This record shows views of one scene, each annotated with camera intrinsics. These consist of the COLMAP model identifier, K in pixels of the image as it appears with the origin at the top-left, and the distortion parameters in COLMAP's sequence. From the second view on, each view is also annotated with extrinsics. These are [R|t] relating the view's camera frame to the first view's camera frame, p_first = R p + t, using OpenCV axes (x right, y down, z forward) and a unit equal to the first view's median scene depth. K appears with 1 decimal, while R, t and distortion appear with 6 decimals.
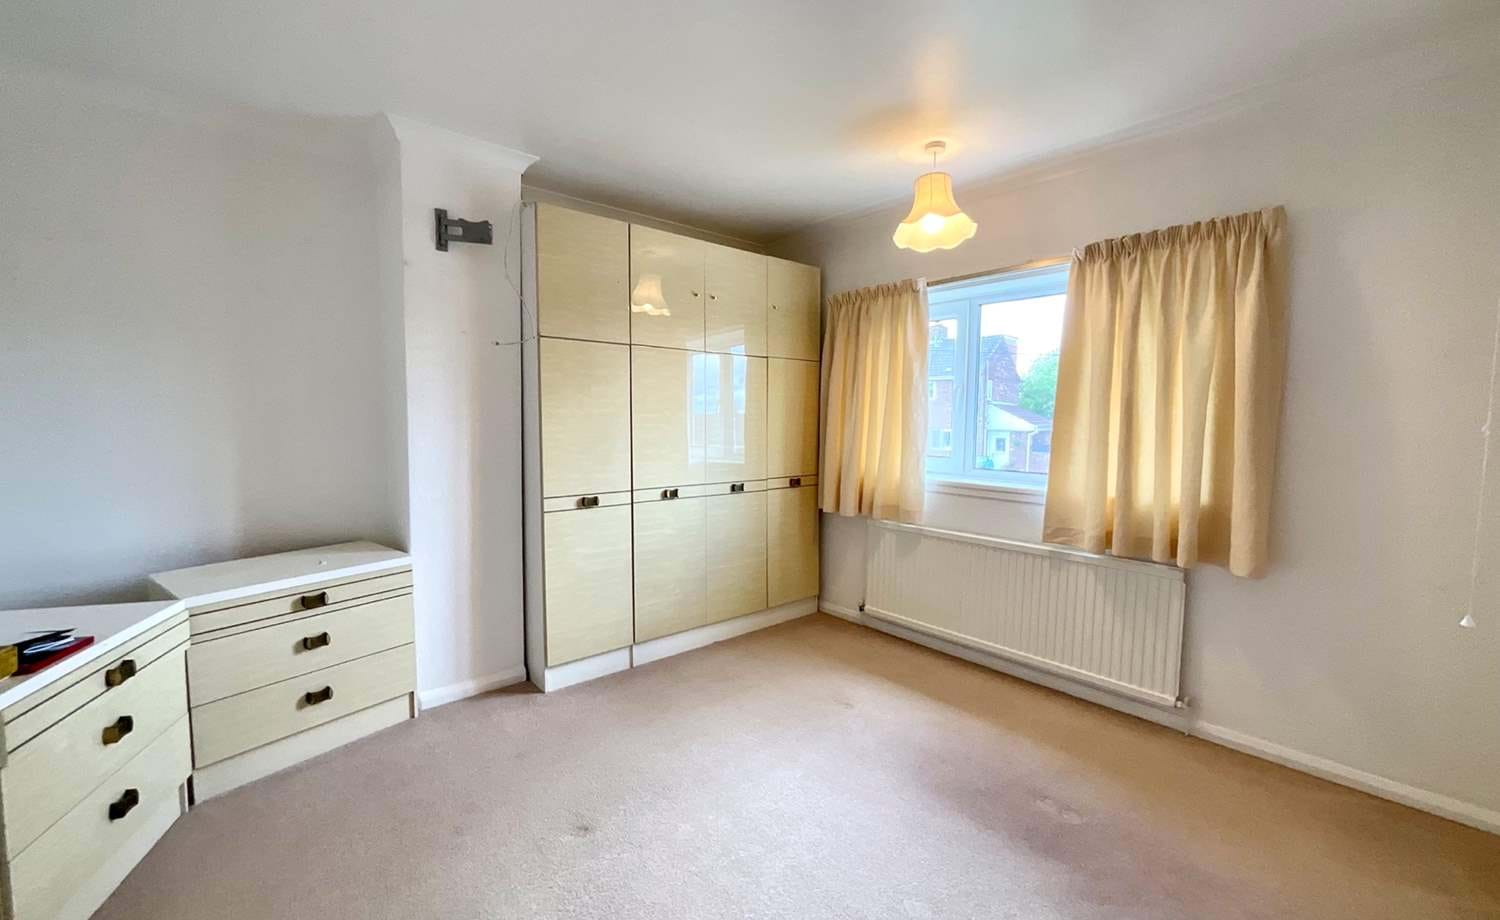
lens RADIAL K [[611.1, 0, 746.2], [0, 611.1, 458.9], [0, 0, 1]] dist [0.001578, -0.000006]
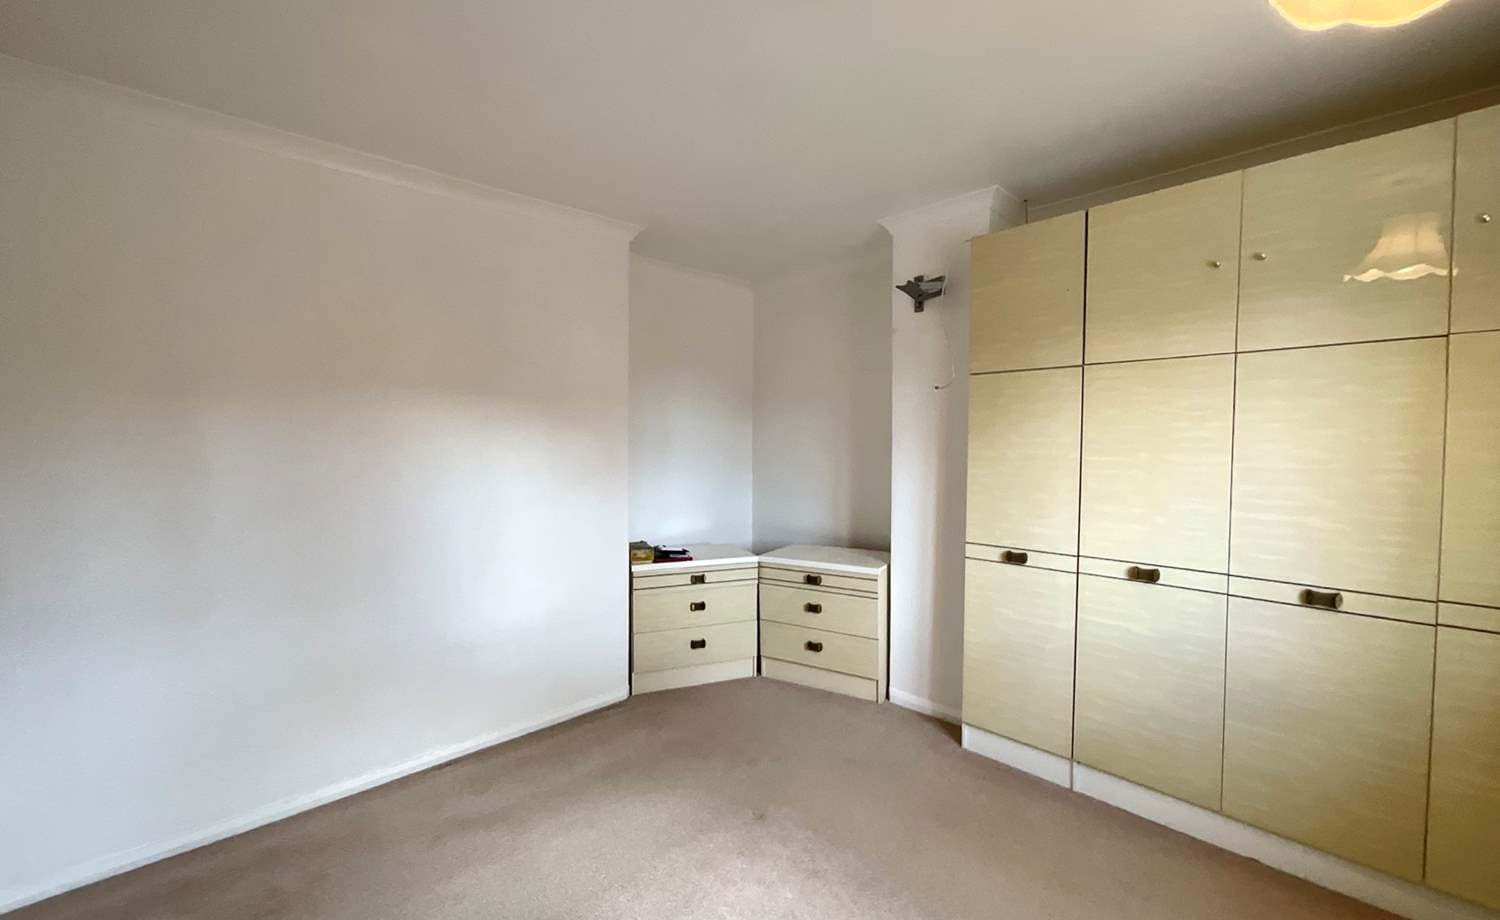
lens RADIAL K [[611.1, 0, 745.0], [0, 611.1, 462.3], [0, 0, 1]] dist [0.001578, -0.000006]
pose [[0.062272, 0.027419, -0.997682, 0.586238], [-0.072744, 0.997089, 0.022862, -0.056177], [0.995405, 0.071152, 0.064086, 0.571135]]
